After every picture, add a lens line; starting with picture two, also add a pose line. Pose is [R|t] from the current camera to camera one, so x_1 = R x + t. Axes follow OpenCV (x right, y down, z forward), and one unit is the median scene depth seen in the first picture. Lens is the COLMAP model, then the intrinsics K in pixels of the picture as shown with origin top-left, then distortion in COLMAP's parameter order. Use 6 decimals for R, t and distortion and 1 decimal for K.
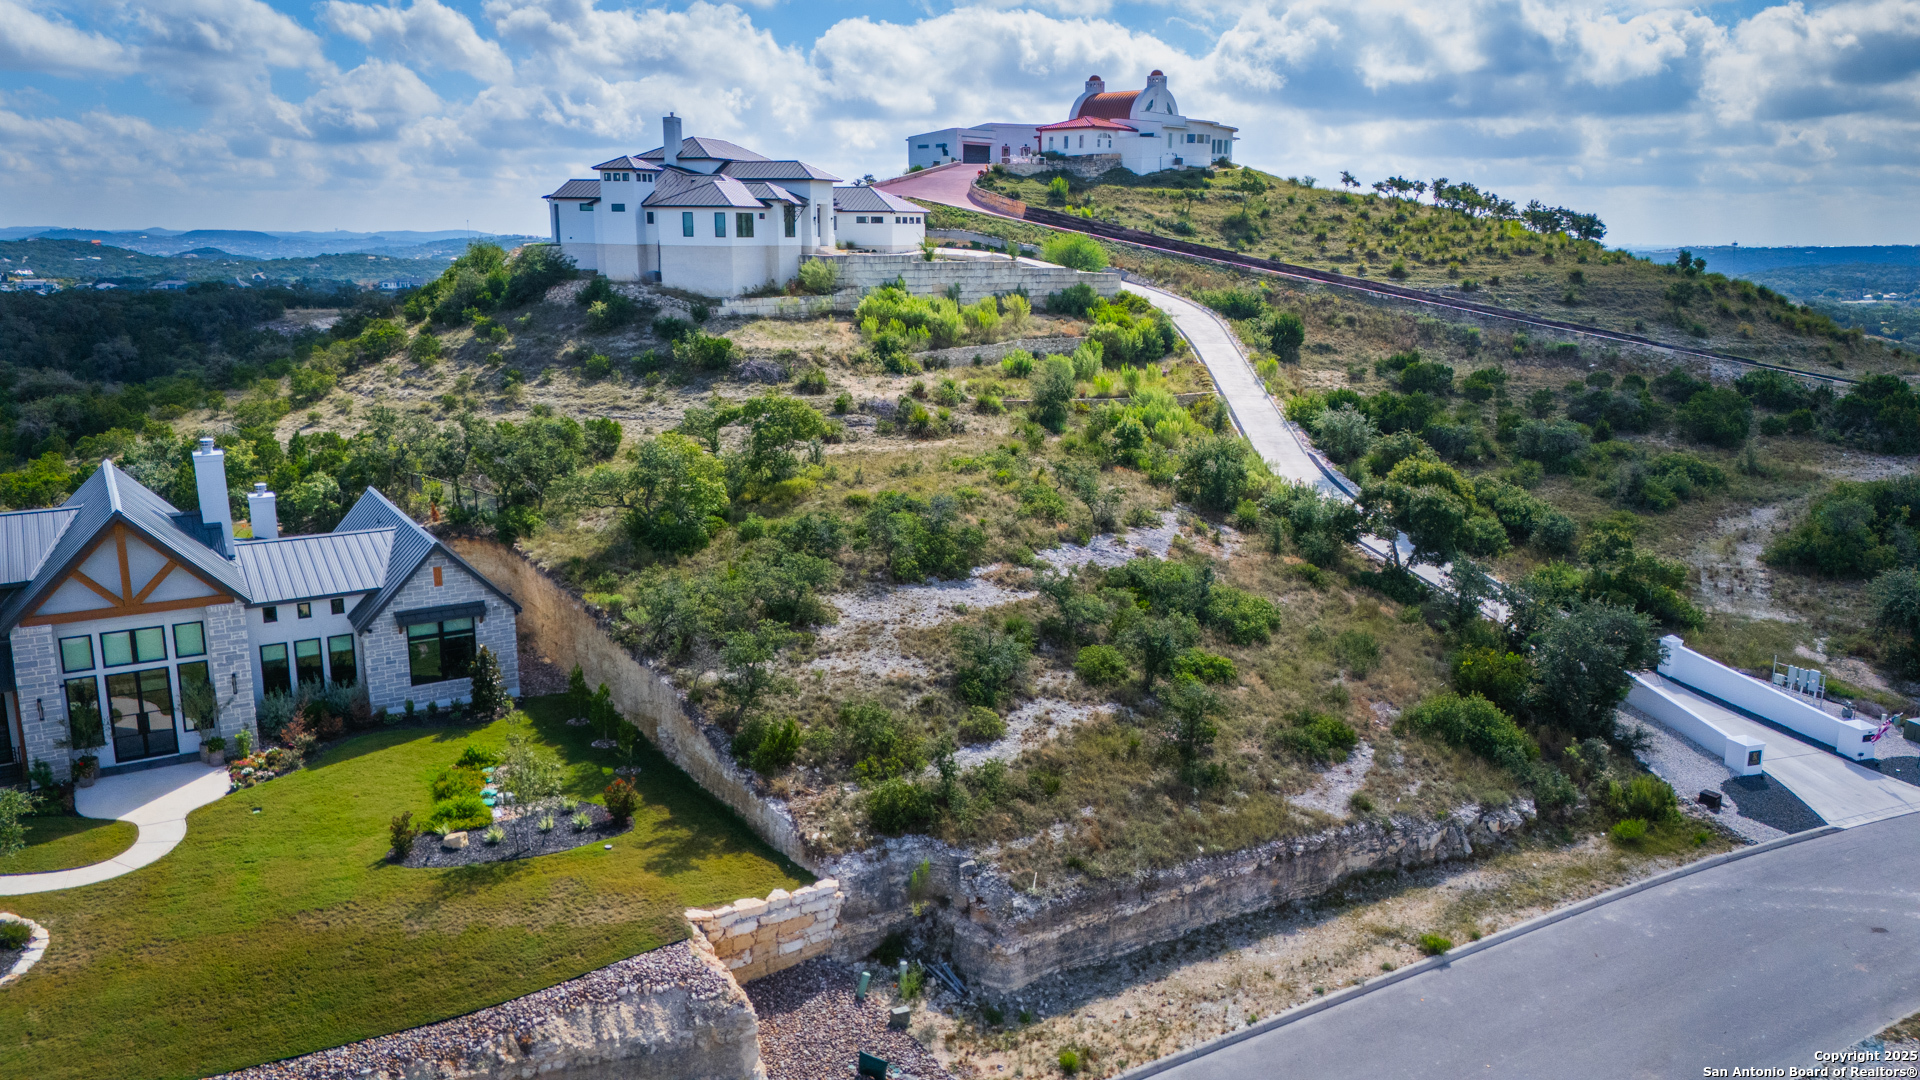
lens RADIAL K [[1402.7, 0, 959.2], [0, 1402.7, 558.3], [0, 0, 1]] dist [0.070595, -0.071408]
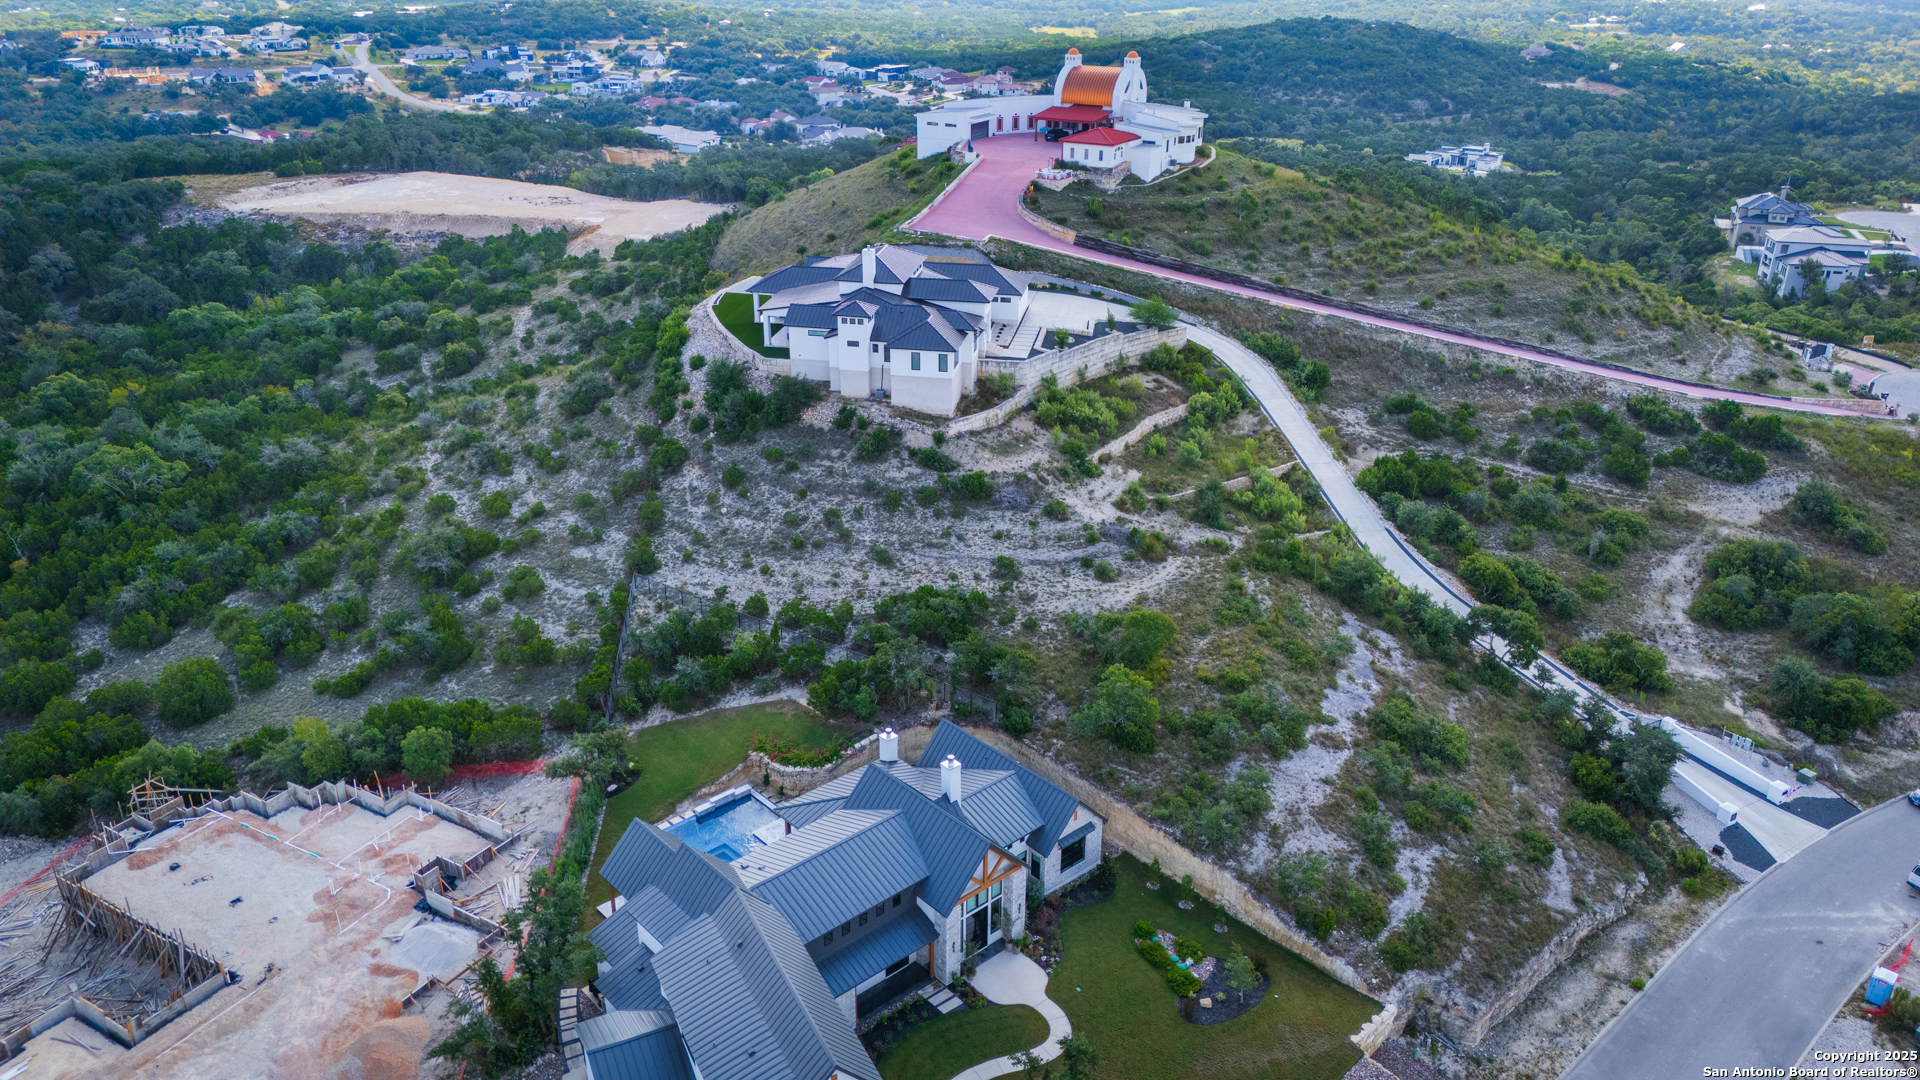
lens RADIAL K [[1409.9, 0, 960.0], [0, 1409.9, 540.0], [0, 0, 1]] dist [0.070959, -0.080847]
pose [[0.983975, -0.070082, 0.163955, -0.668300], [0.037474, 0.980264, 0.194107, -0.576251], [-0.174323, -0.184852, 0.967182, -0.521096]]
